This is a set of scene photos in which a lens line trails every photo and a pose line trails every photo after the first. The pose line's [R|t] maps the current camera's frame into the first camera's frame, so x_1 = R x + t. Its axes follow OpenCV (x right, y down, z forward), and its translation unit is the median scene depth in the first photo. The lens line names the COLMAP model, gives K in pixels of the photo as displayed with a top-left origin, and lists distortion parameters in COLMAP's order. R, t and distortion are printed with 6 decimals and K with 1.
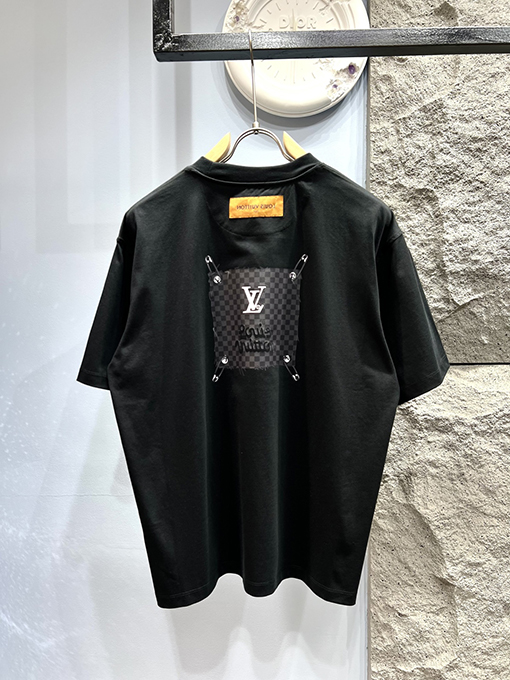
lens RADIAL K [[518.3, 0, 254.8], [0, 518.3, 343.1], [0, 0, 1]] dist [0.042285, -0.060824]
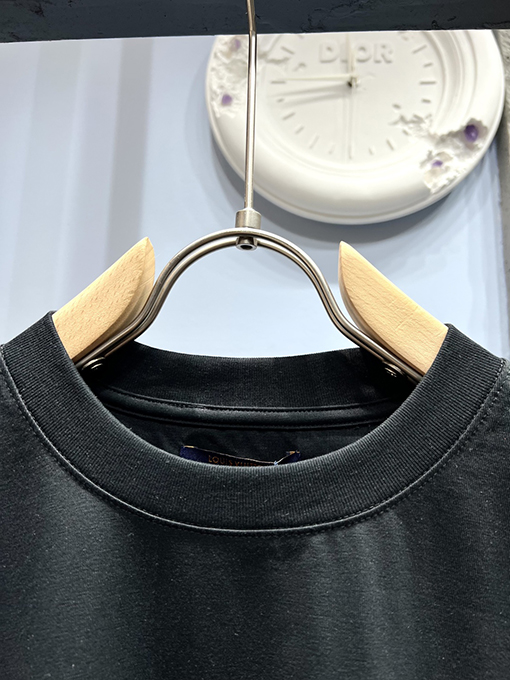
lens RADIAL K [[519.2, 0, 255.0], [0, 519.2, 340.0], [0, 0, 1]] dist [0.038883, -0.059147]
pose [[0.999541, 0.019753, -0.022980, 0.000969], [-0.024604, 0.971700, -0.234934, -0.223648], [0.017689, 0.235392, 0.971740, 0.581070]]
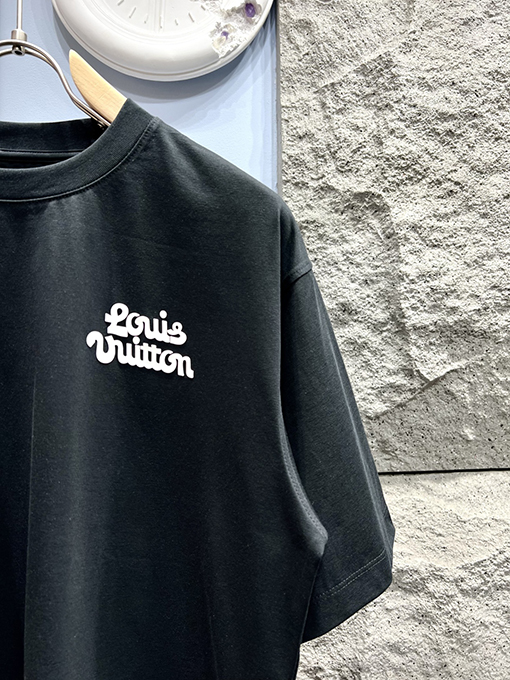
lens RADIAL K [[518.5, 0, 252.4], [0, 518.5, 342.7], [0, 0, 1]] dist [0.038978, -0.058940]
pose [[0.994745, -0.004450, 0.102284, 0.123162], [0.012913, 0.996530, -0.082225, -0.068165], [-0.101563, 0.083114, 0.991351, 0.407582]]
